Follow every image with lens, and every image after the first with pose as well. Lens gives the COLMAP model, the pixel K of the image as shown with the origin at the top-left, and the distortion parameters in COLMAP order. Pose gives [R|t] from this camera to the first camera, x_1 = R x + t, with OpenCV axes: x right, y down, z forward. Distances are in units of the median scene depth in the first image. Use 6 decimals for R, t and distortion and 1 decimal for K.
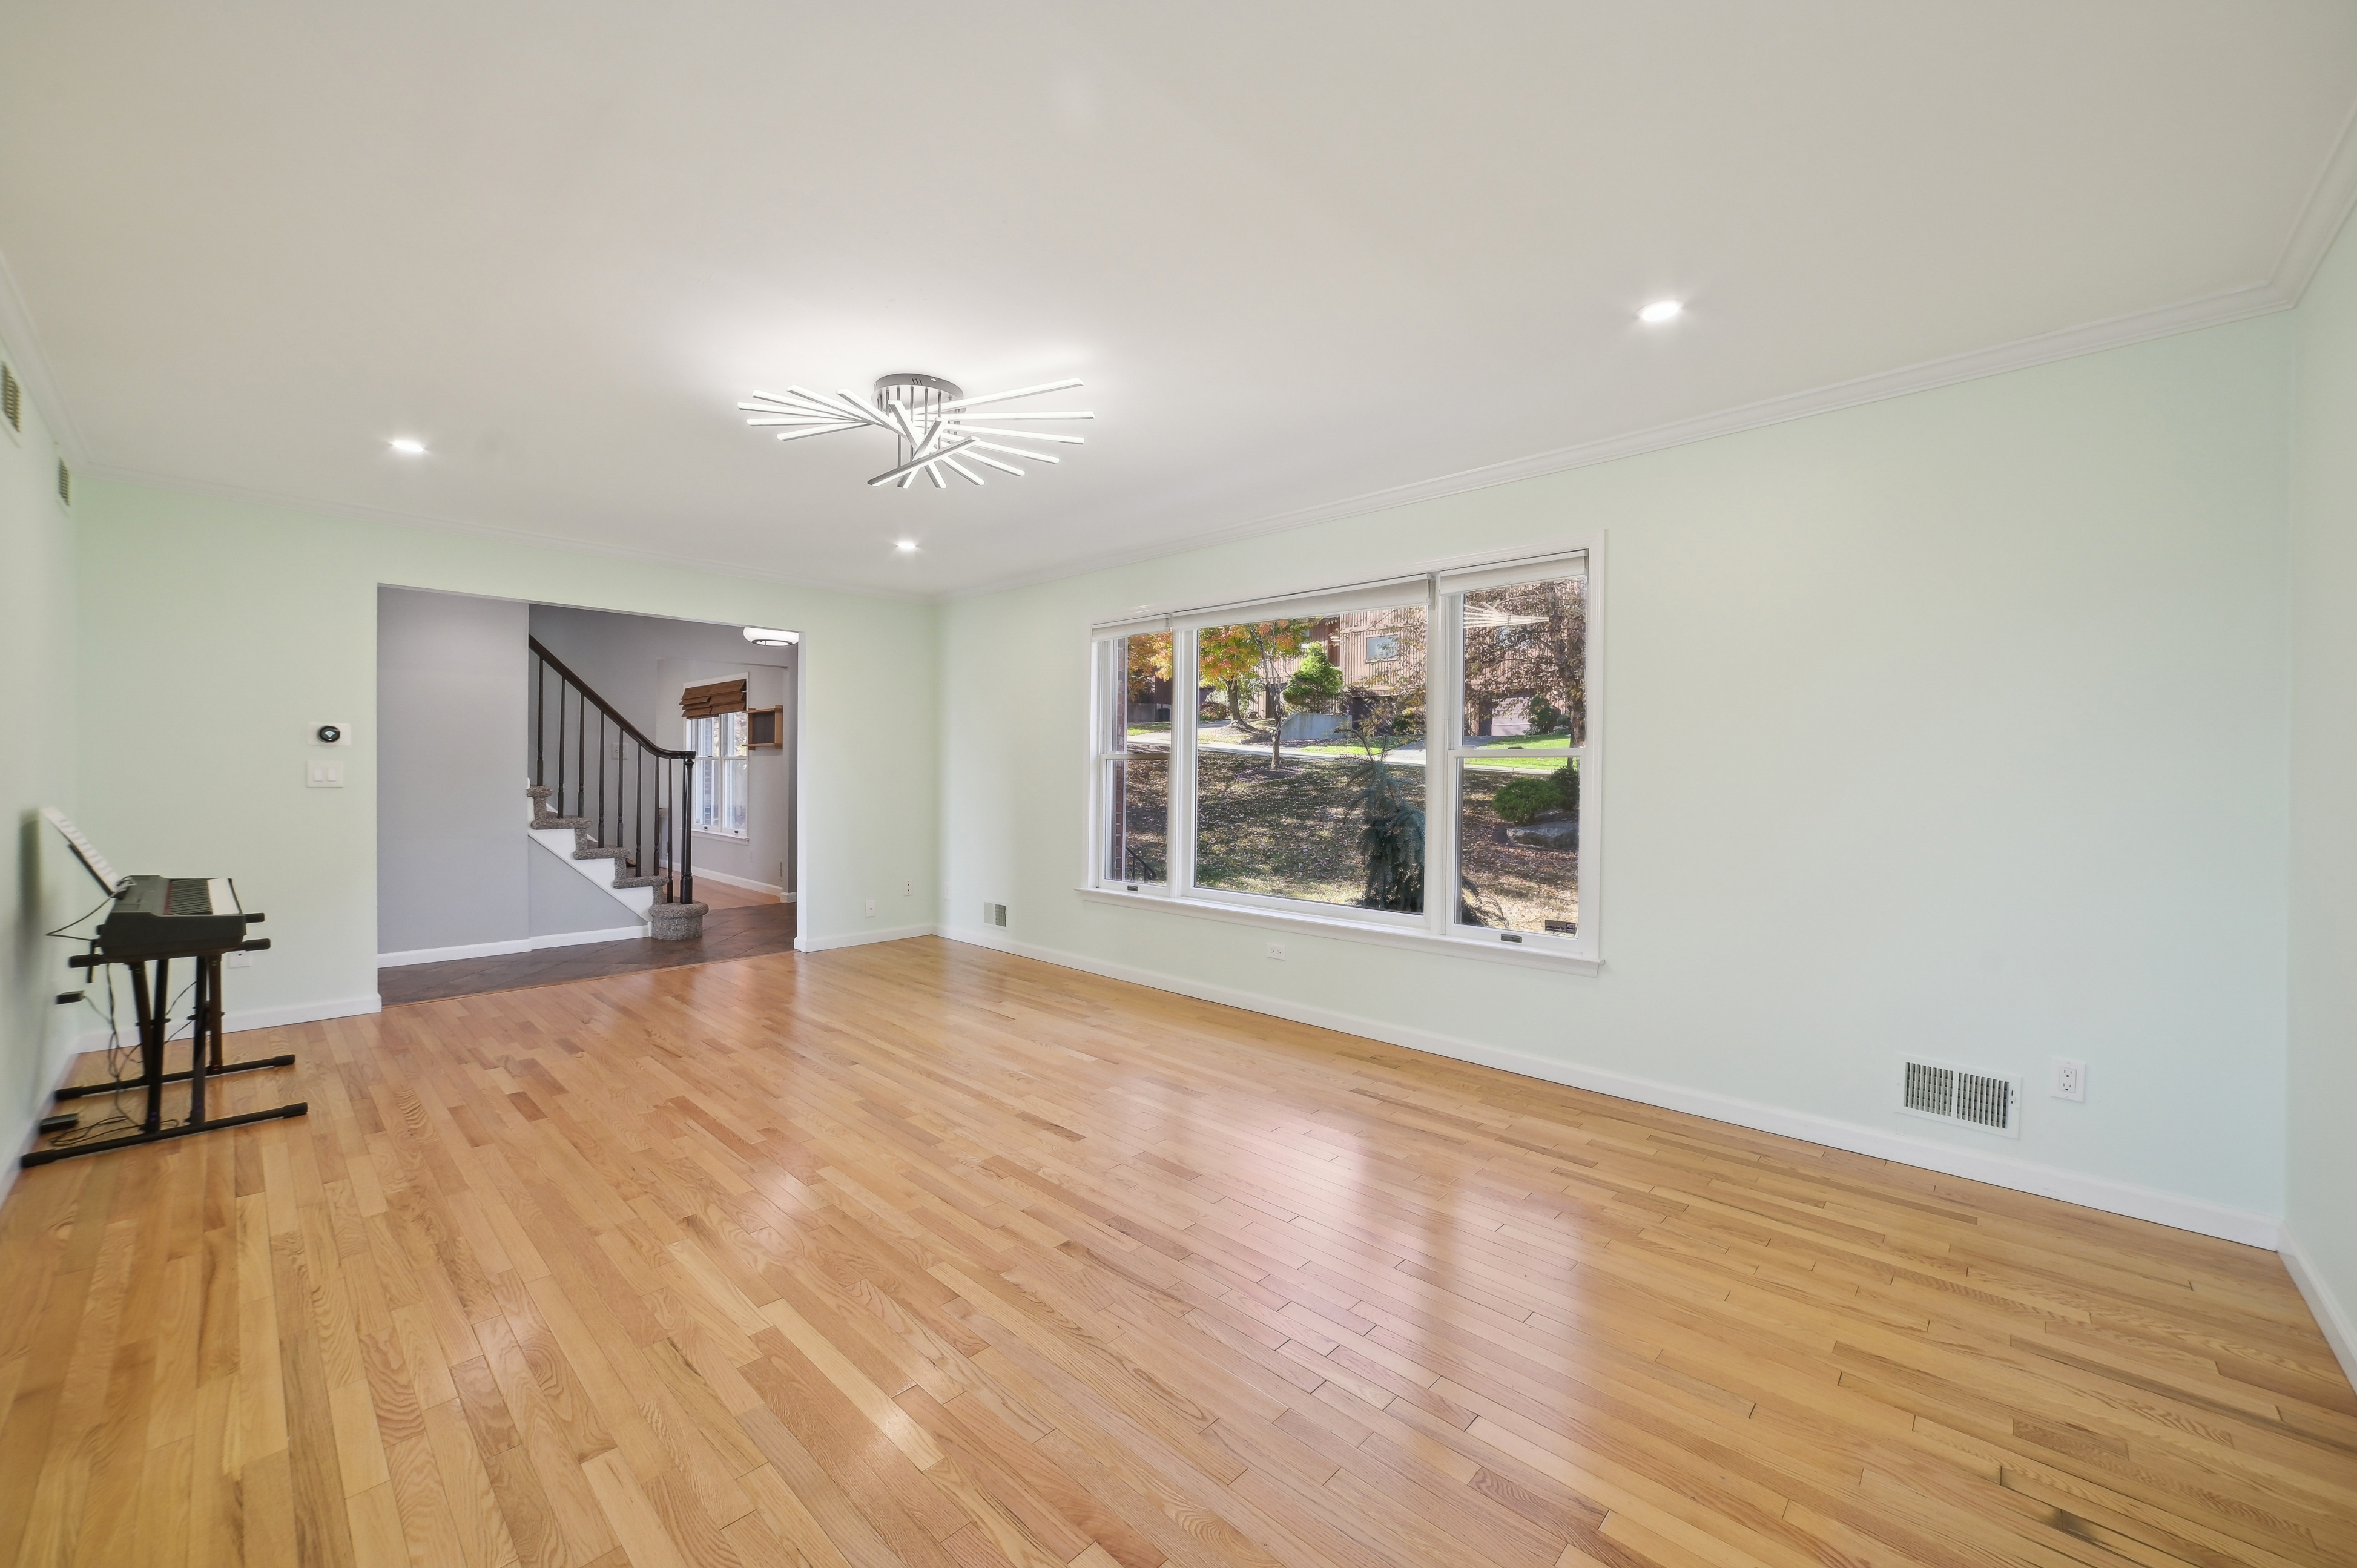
lens RADIAL K [[912.7, 0, 1178.5], [0, 912.7, 784.0], [0, 0, 1]] dist [-0.002206, 0.000212]
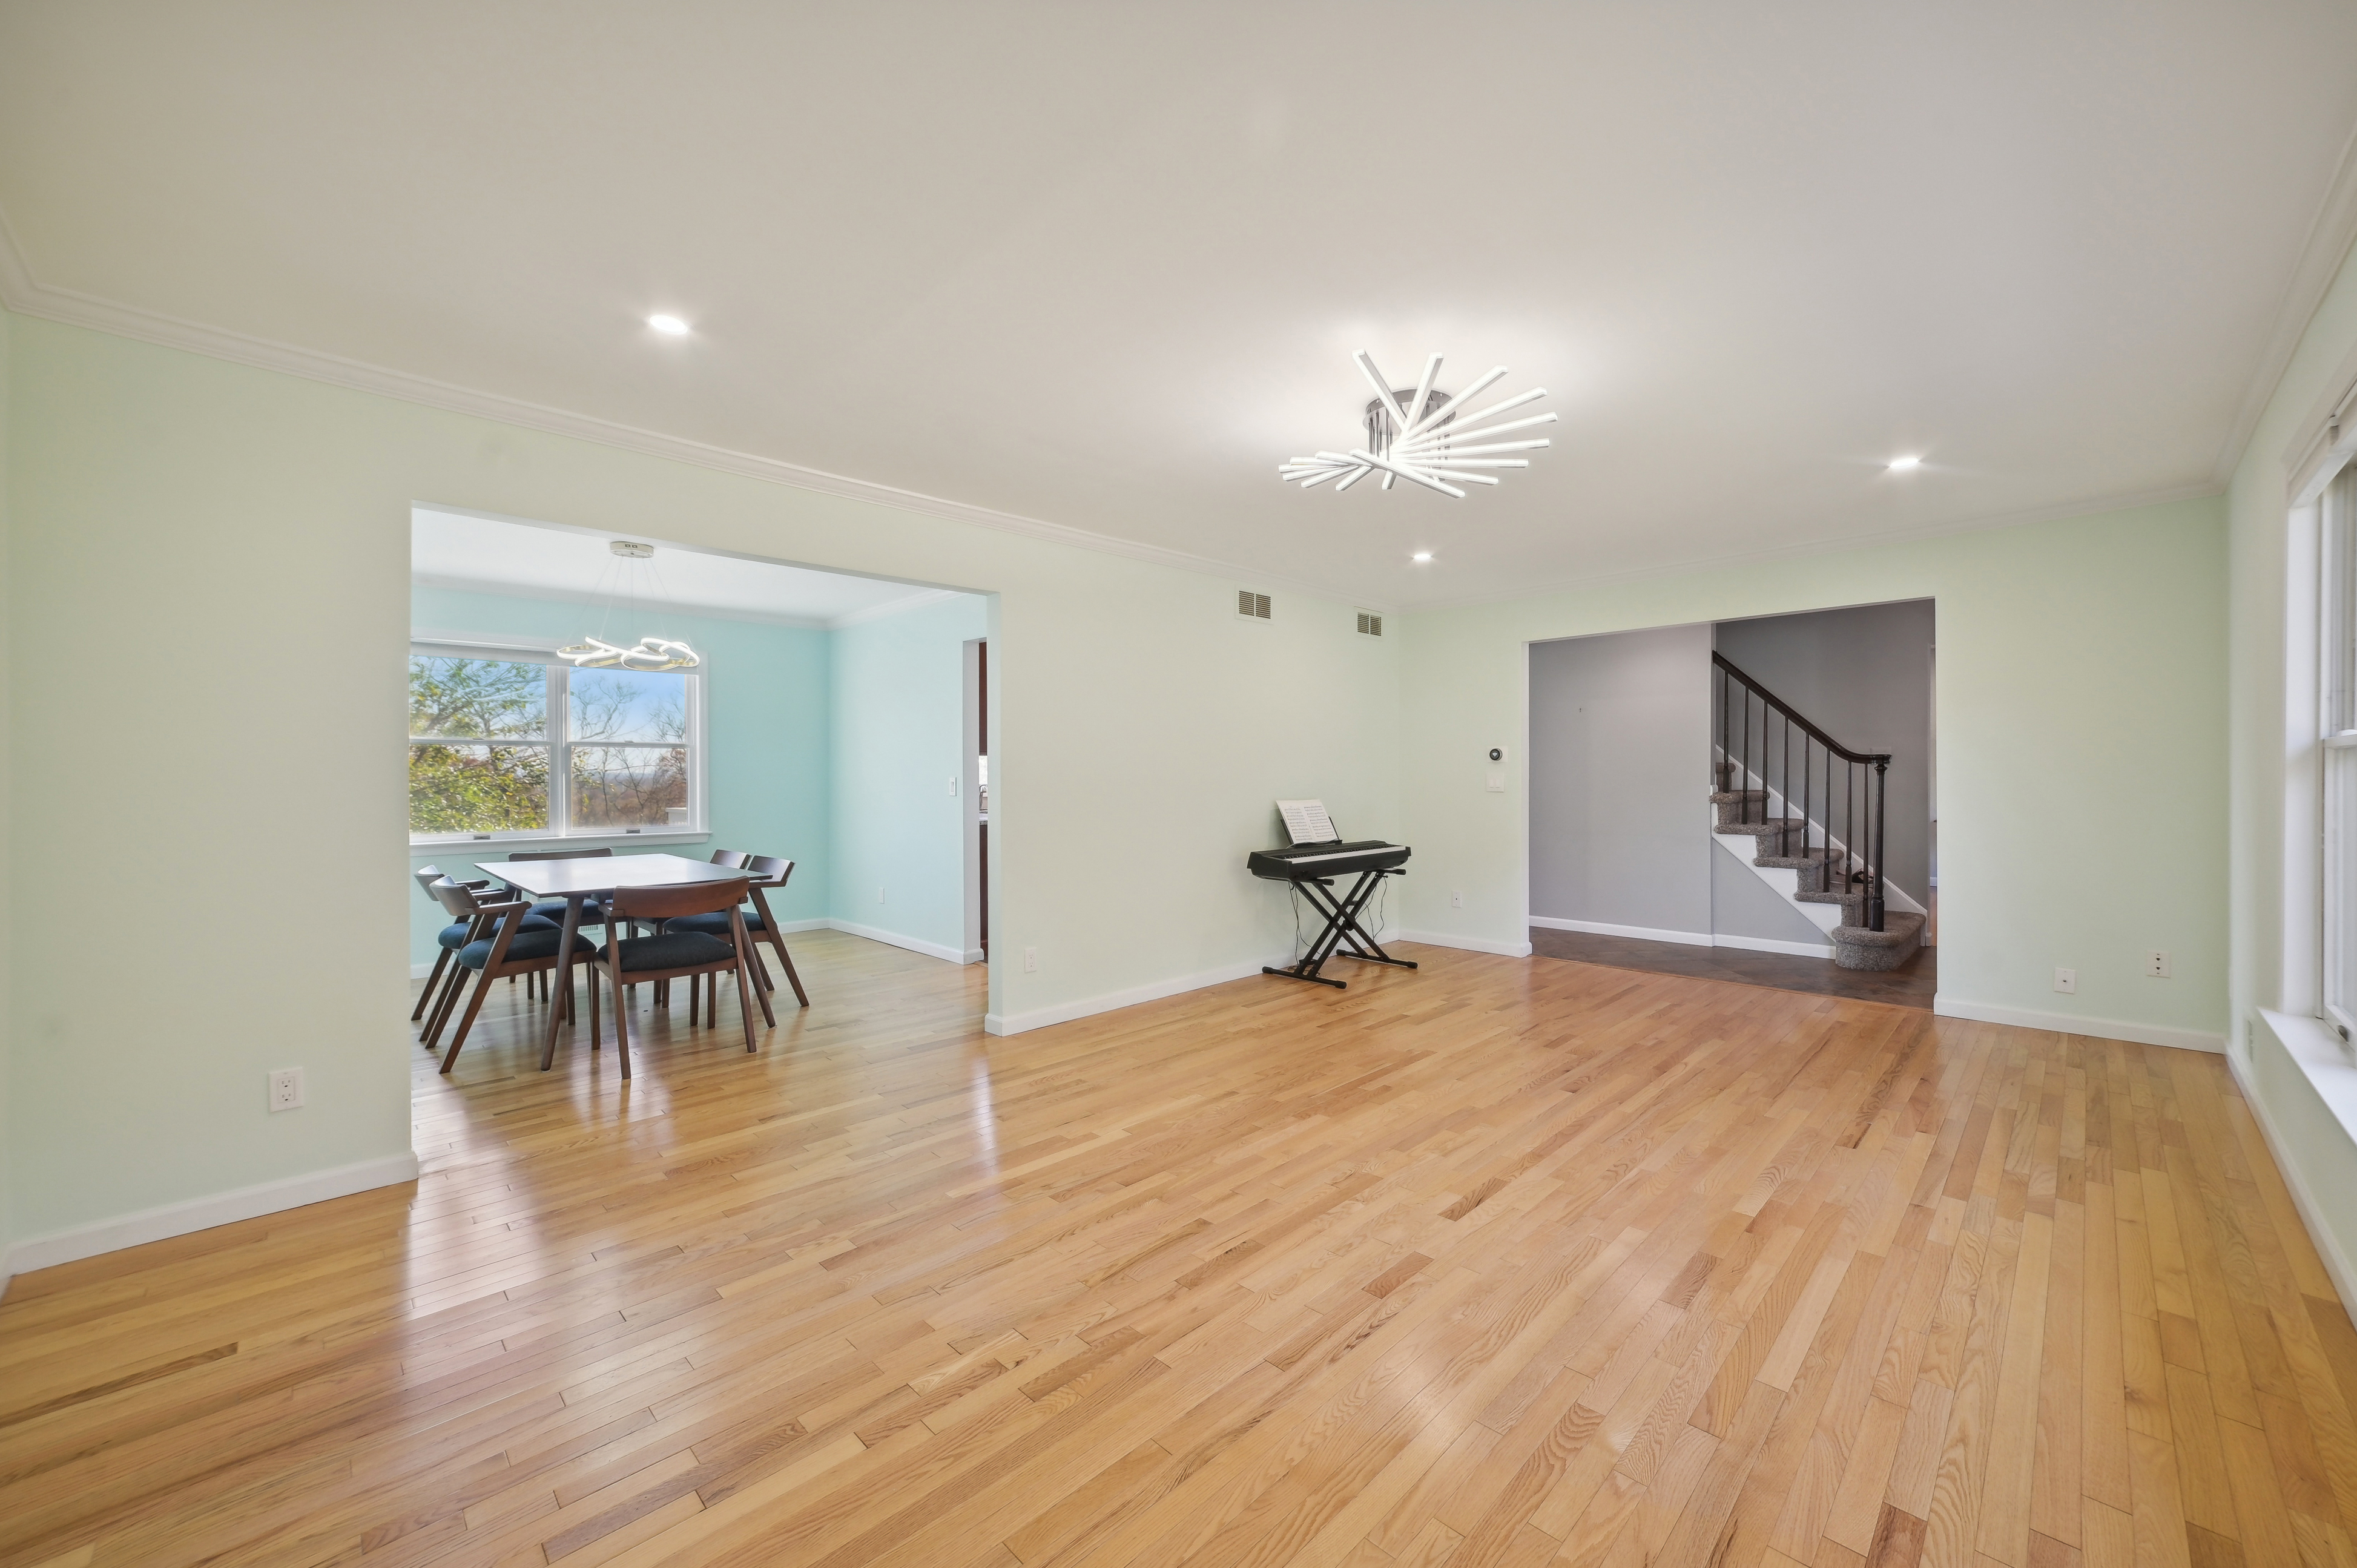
lens RADIAL K [[912.7, 0, 1178.5], [0, 912.7, 784.0], [0, 0, 1]] dist [-0.002206, 0.000212]
pose [[-0.025880, 0.000003, -0.999665, 0.495837], [-0.006958, 0.999976, 0.000183, -0.004894], [0.999641, 0.006960, -0.025880, 0.520102]]
